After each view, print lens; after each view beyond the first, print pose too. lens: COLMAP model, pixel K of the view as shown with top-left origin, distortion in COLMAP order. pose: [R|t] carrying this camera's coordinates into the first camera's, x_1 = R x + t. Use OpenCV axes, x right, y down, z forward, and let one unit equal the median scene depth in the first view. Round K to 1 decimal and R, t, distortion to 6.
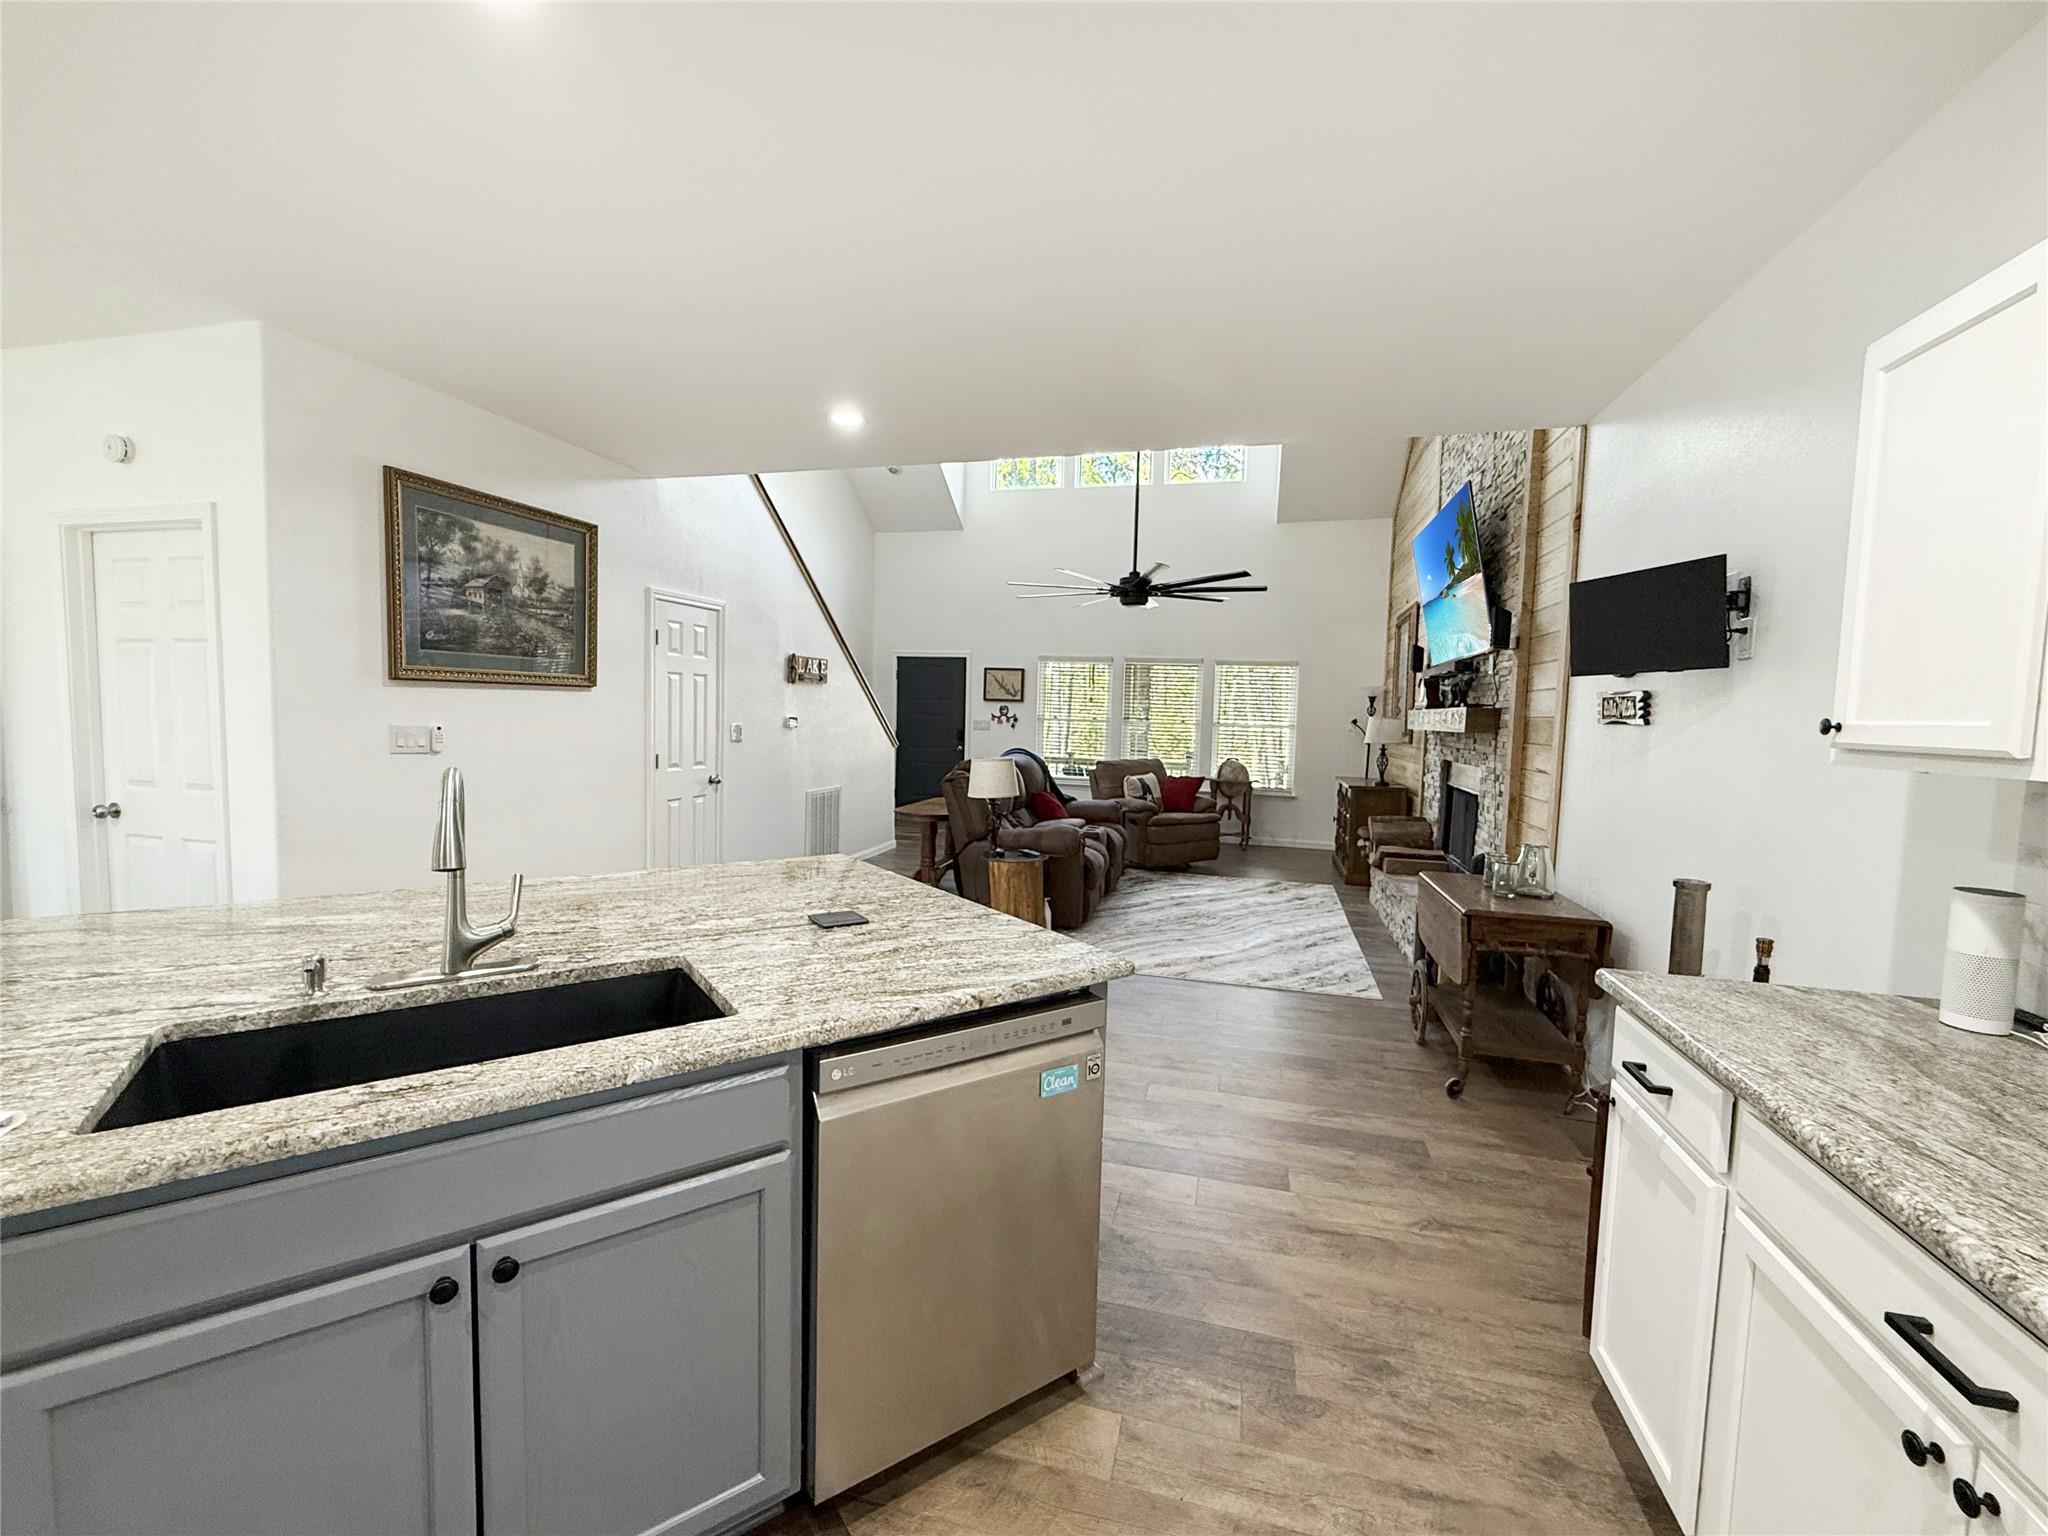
lens RADIAL K [[824.5, 0, 1016.4], [0, 824.5, 778.1], [0, 0, 1]] dist [-0.005748, 0.001742]
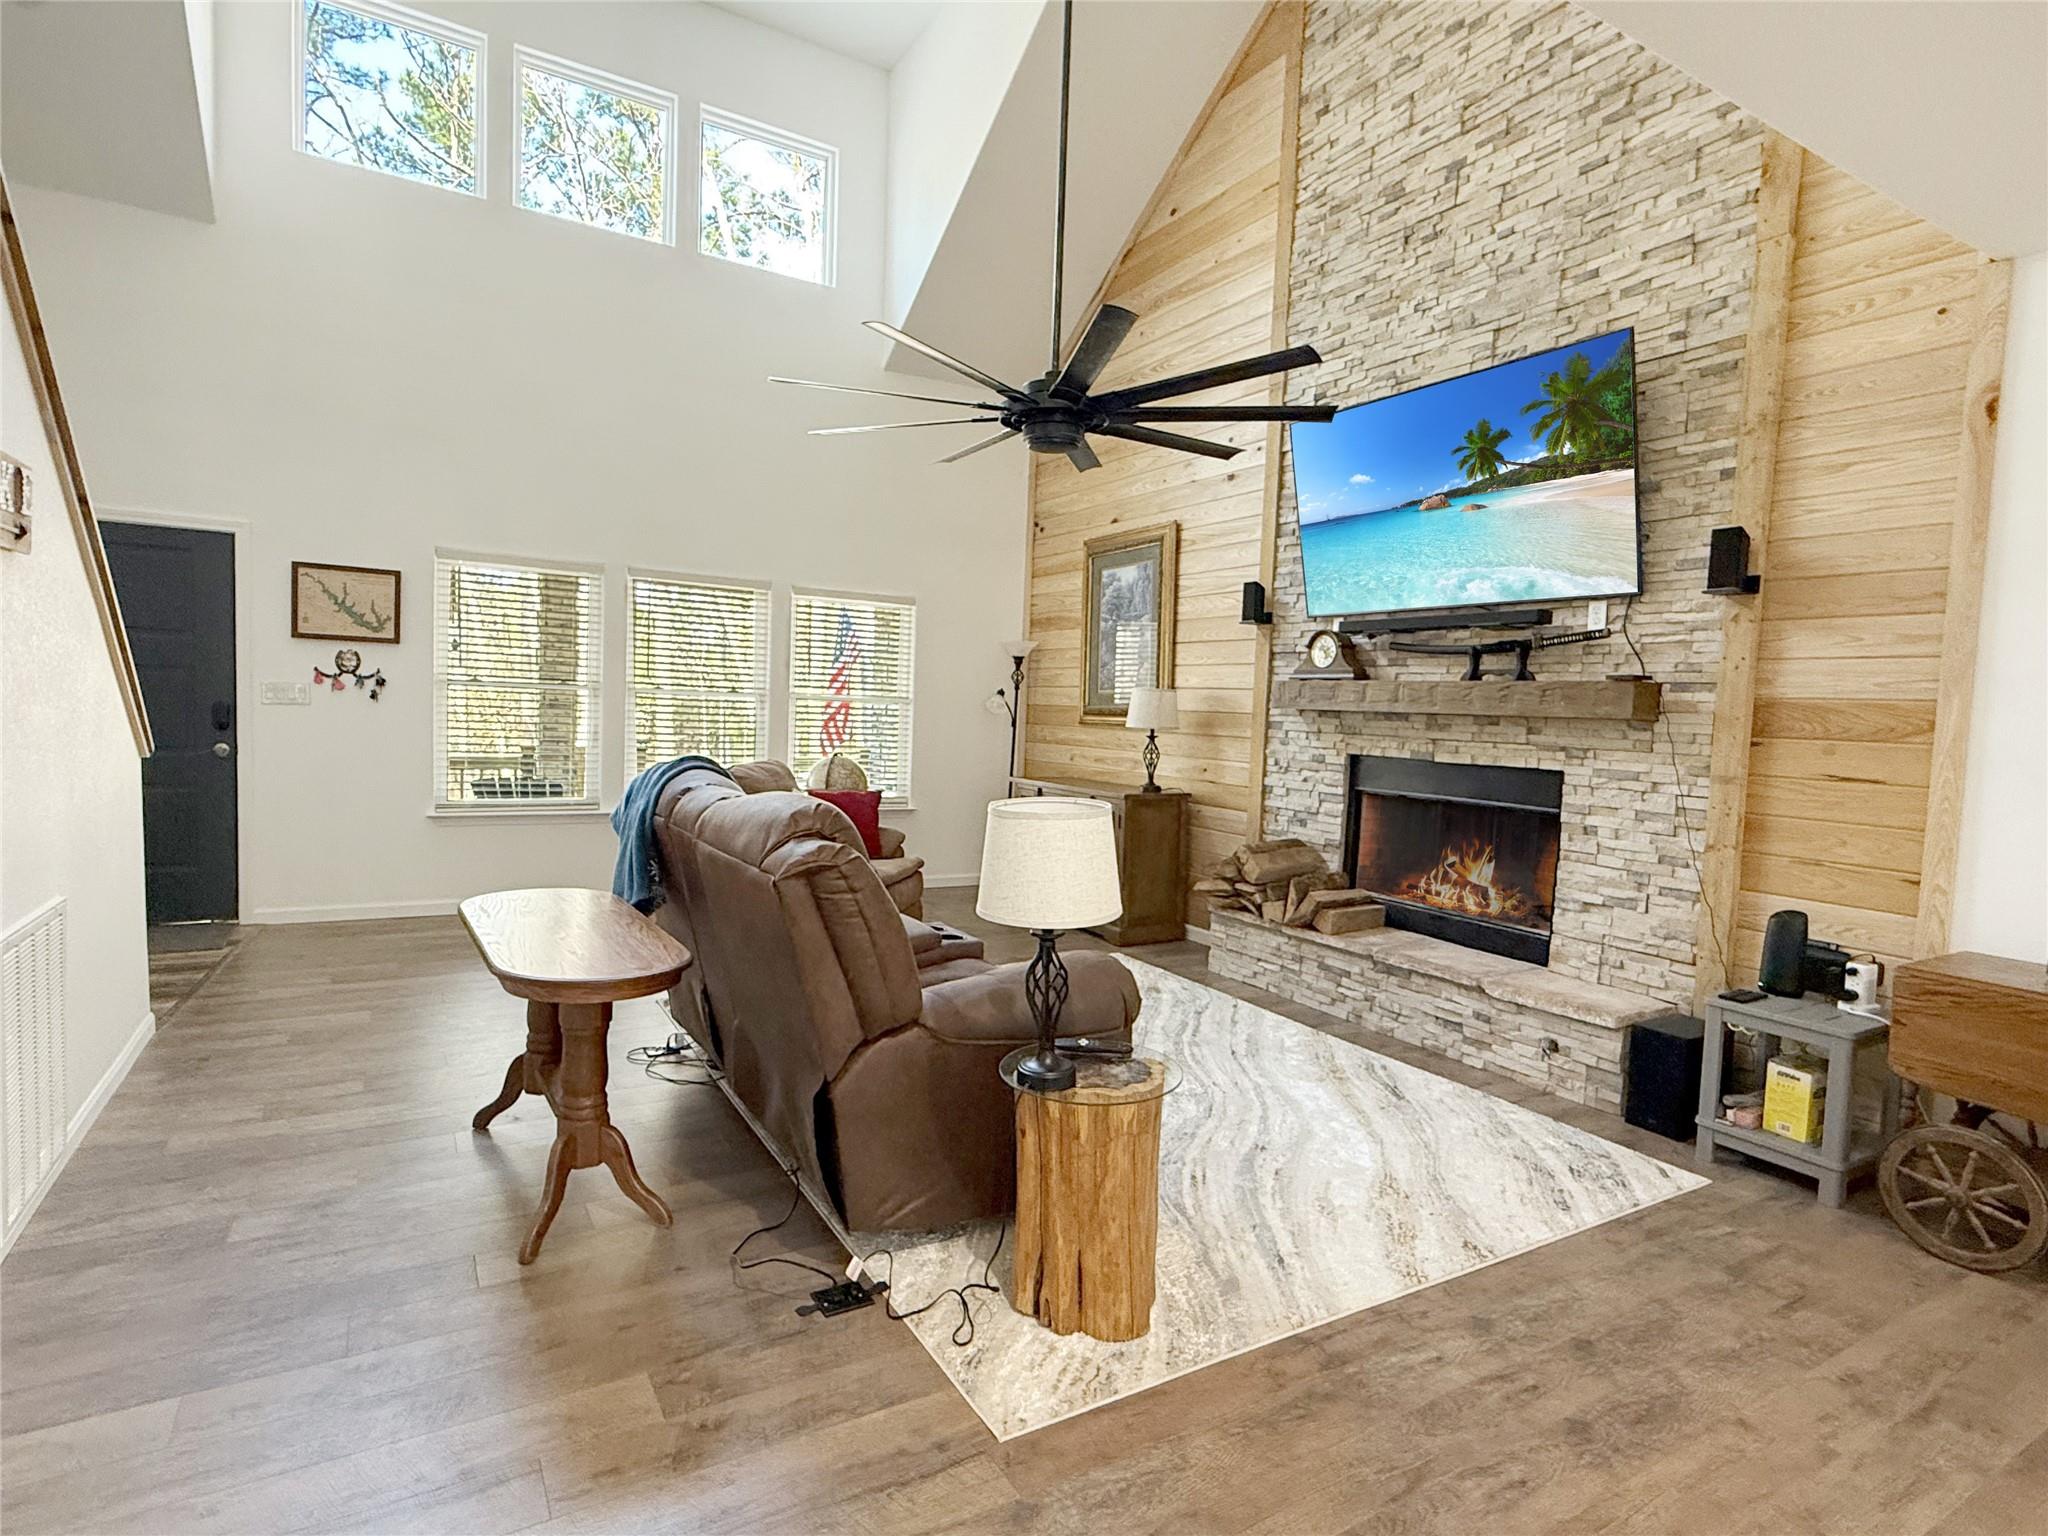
lens RADIAL K [[1074.4, 0, 1021.7], [0, 1074.4, 775.8], [0, 0, 1]] dist [0.000617, 0.000786]
pose [[0.694392, -0.049340, 0.717904, -0.201280], [0.038876, 0.998762, 0.031040, -0.027954], [-0.718547, 0.006355, 0.695450, 0.387603]]
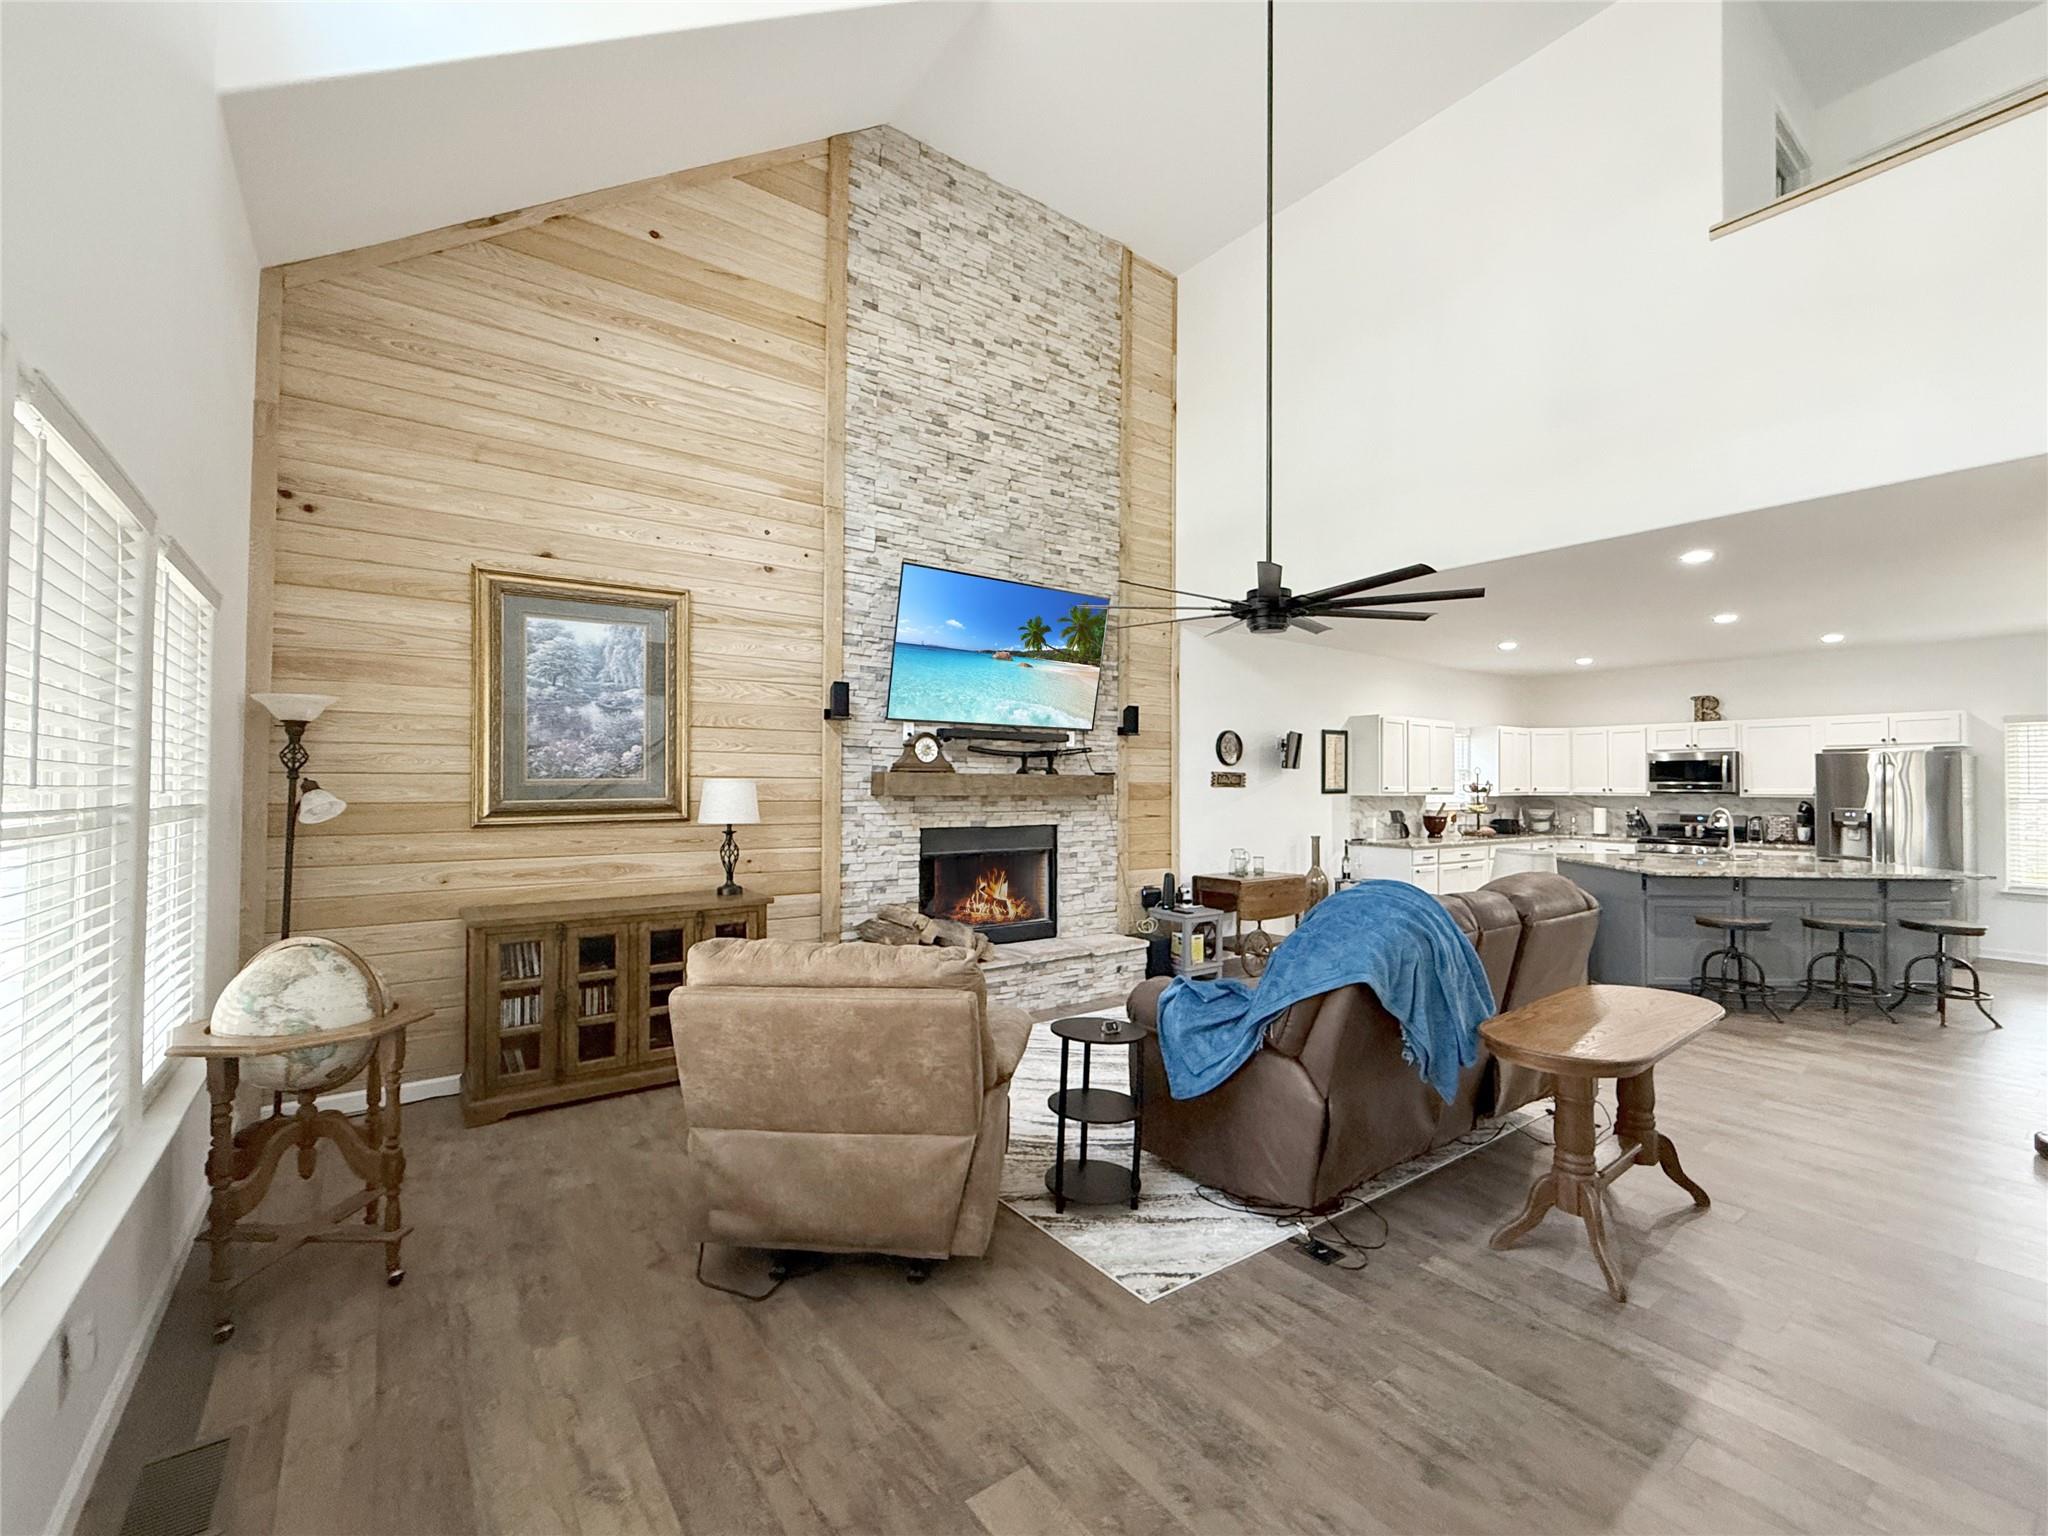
lens RADIAL K [[824.5, 0, 1013.6], [0, 824.5, 770.5], [0, 0, 1]] dist [-0.005748, 0.001742]
pose [[-0.778455, -0.027110, 0.627115, -0.072886], [0.019306, 0.997560, 0.067089, -0.092119], [-0.627404, 0.064333, -0.776032, 1.065379]]
